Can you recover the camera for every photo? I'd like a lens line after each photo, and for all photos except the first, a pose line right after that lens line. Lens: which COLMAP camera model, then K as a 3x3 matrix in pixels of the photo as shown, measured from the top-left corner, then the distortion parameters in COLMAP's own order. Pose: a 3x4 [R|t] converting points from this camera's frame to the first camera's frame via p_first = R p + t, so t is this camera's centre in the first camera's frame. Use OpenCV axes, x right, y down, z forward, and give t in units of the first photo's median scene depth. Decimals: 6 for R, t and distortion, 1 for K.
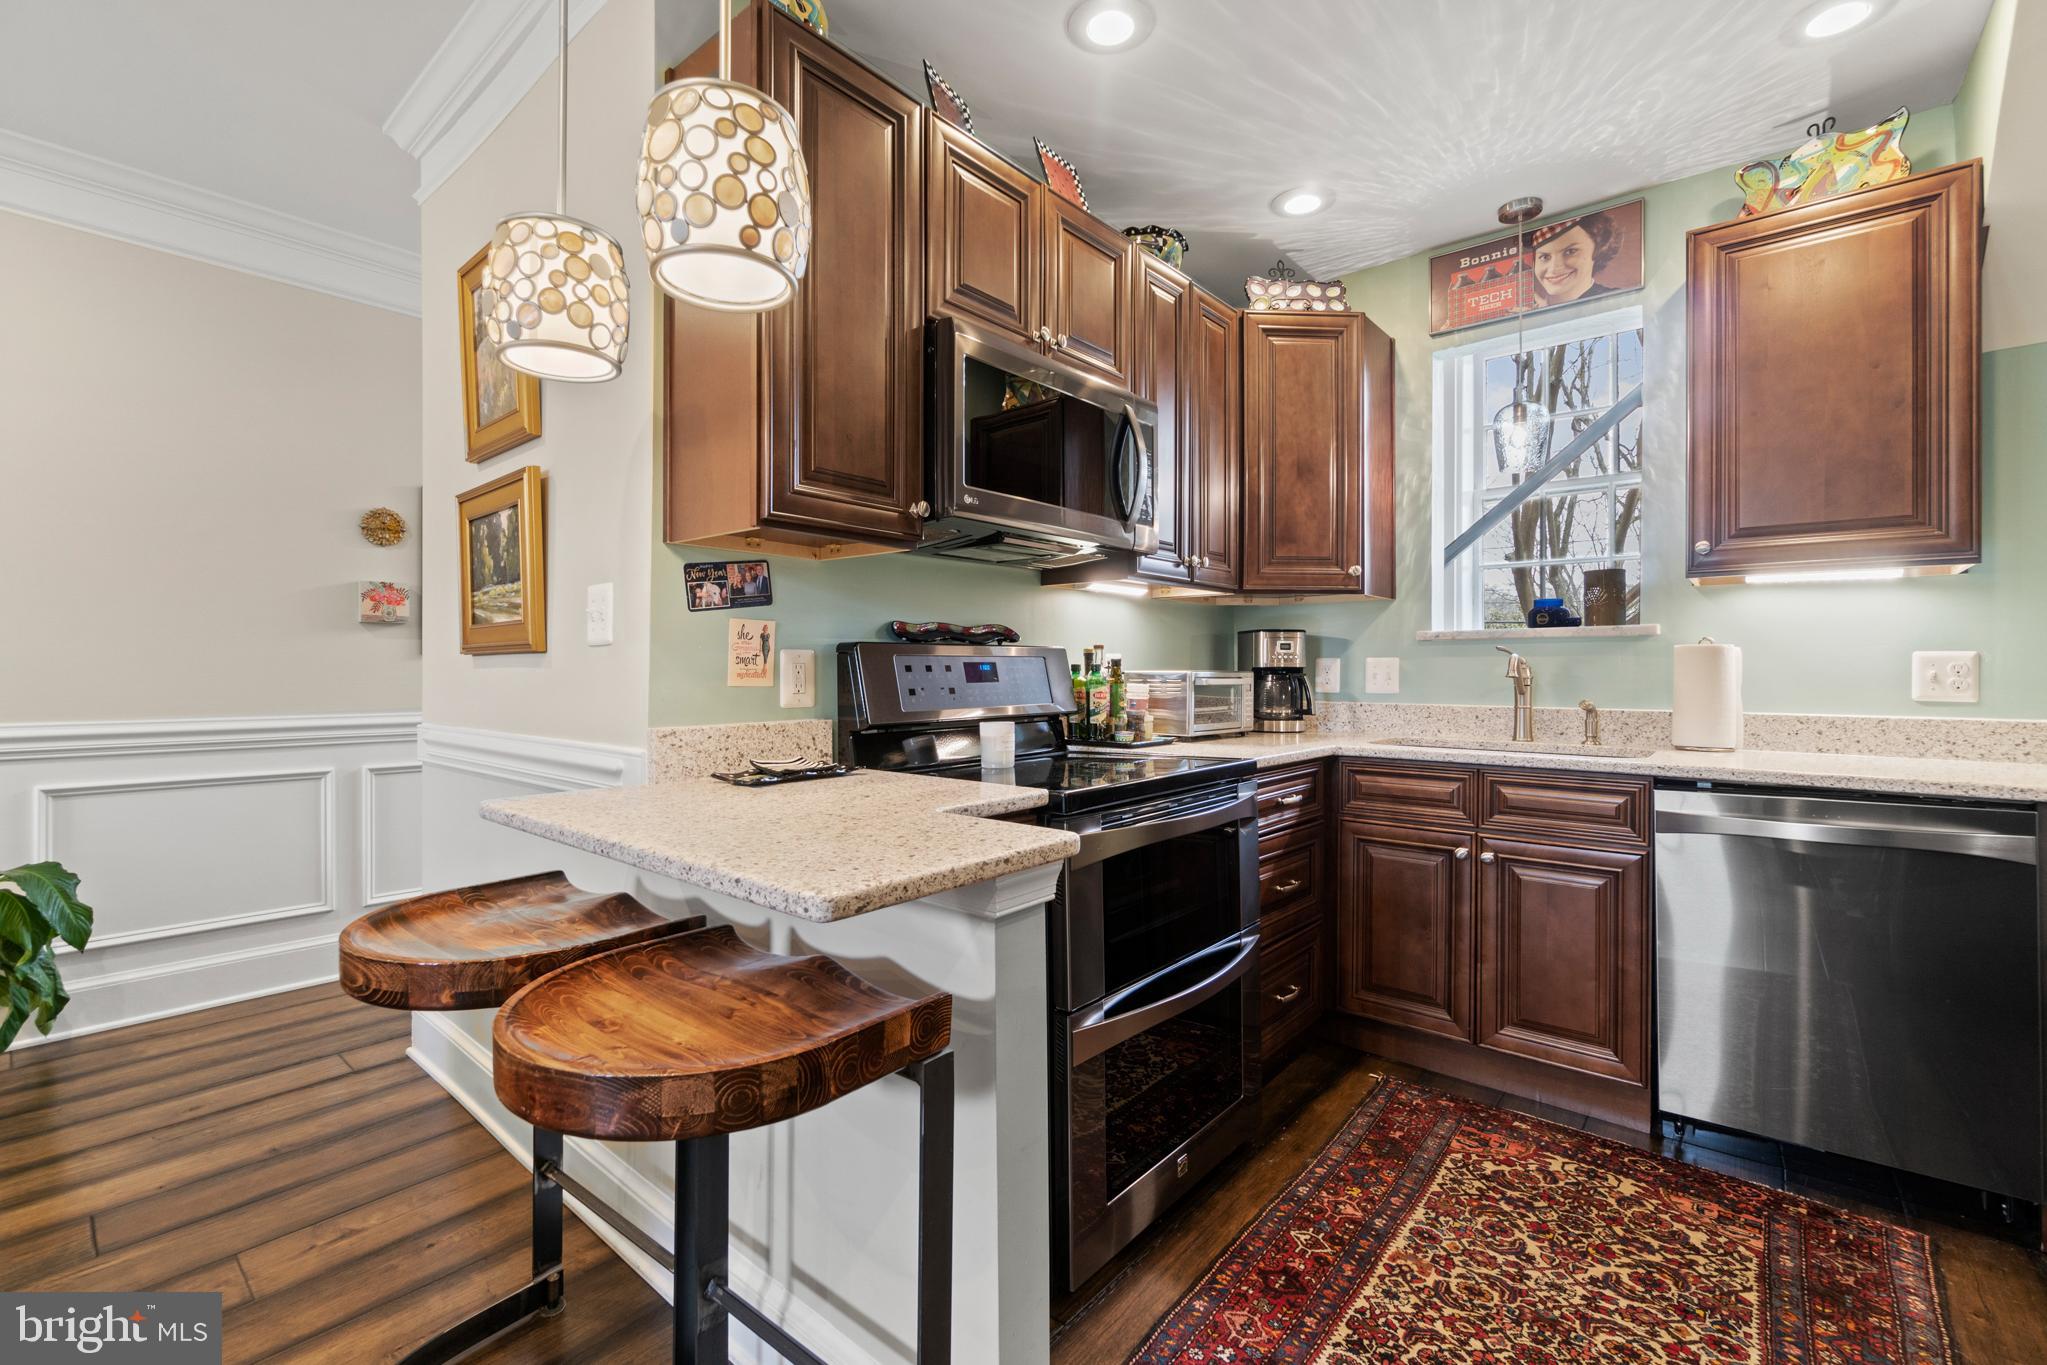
lens RADIAL K [[881.7, 0, 1019.4], [0, 881.7, 665.6], [0, 0, 1]] dist [-0.003243, 0.000264]
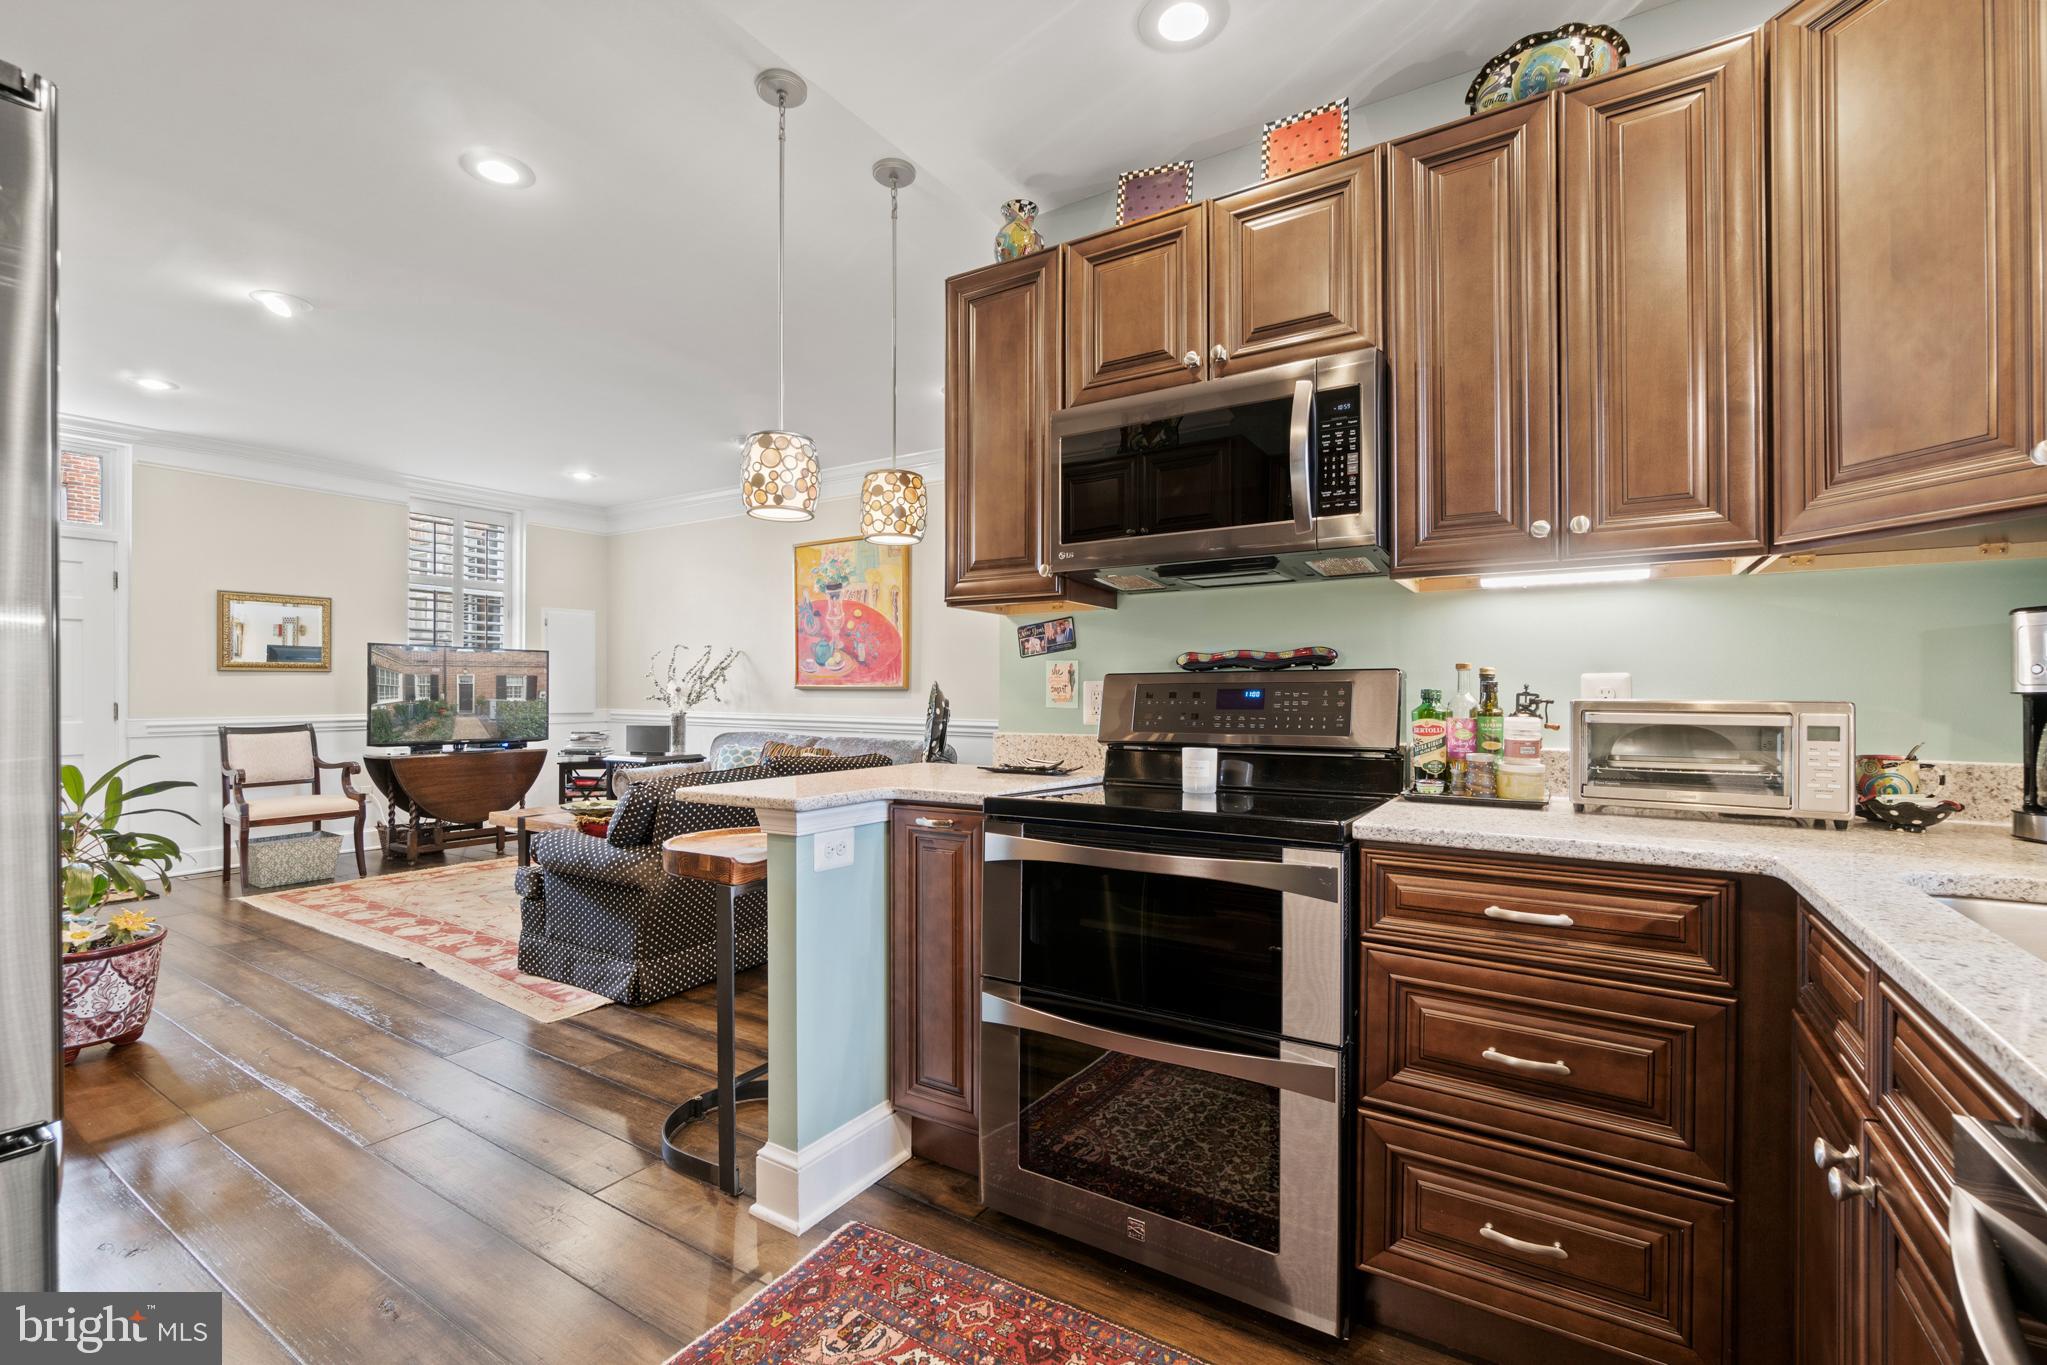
lens RADIAL K [[881.7, 0, 1020.0], [0, 881.7, 682.5], [0, 0, 1]] dist [-0.003243, 0.000264]
pose [[0.145546, -0.012901, -0.989267, 0.775793], [0.003369, 0.999916, -0.012544, 0.000348], [0.989346, -0.001508, 0.145577, 0.526262]]
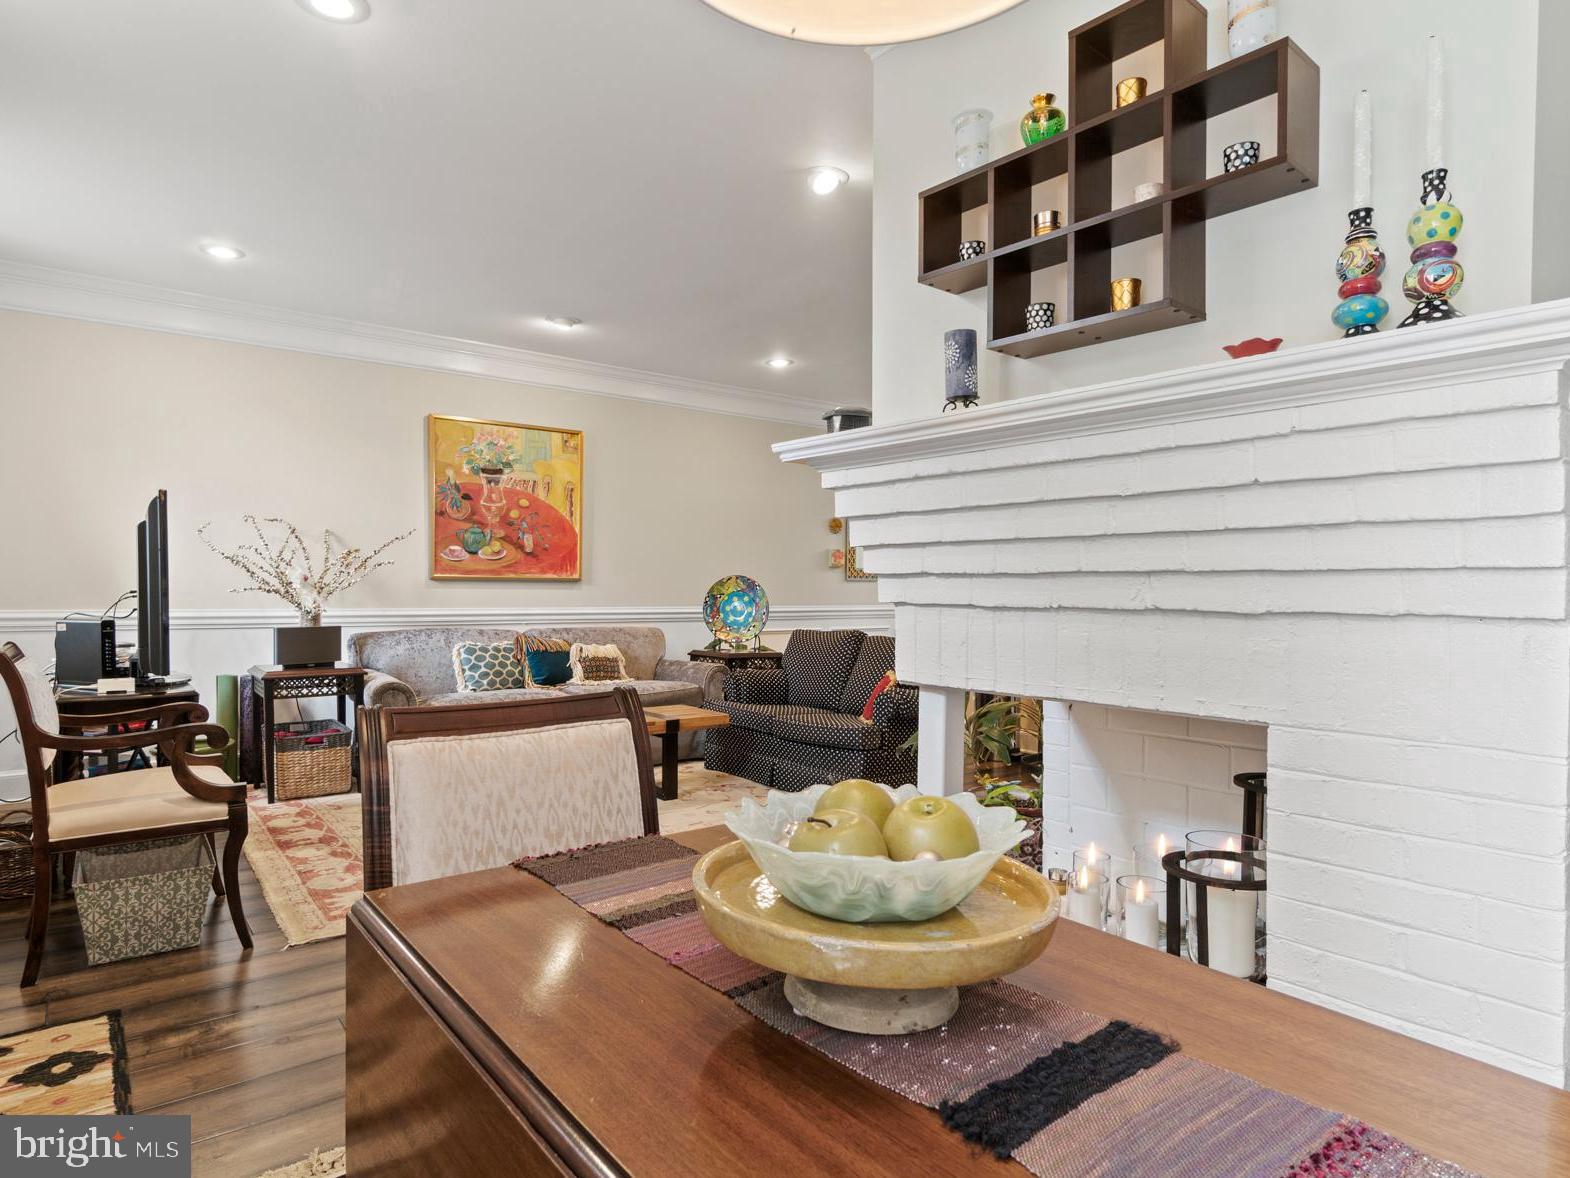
lens RADIAL K [[902.8, 0, 743.7], [0, 902.8, 592.5], [0, 0, 1]] dist [0.008204, -0.001028]
pose [[0.975695, 0.002646, -0.219115, -0.570796], [-0.000442, 0.999949, 0.010110, -0.005096], [0.219130, -0.009768, 0.975647, -1.815328]]
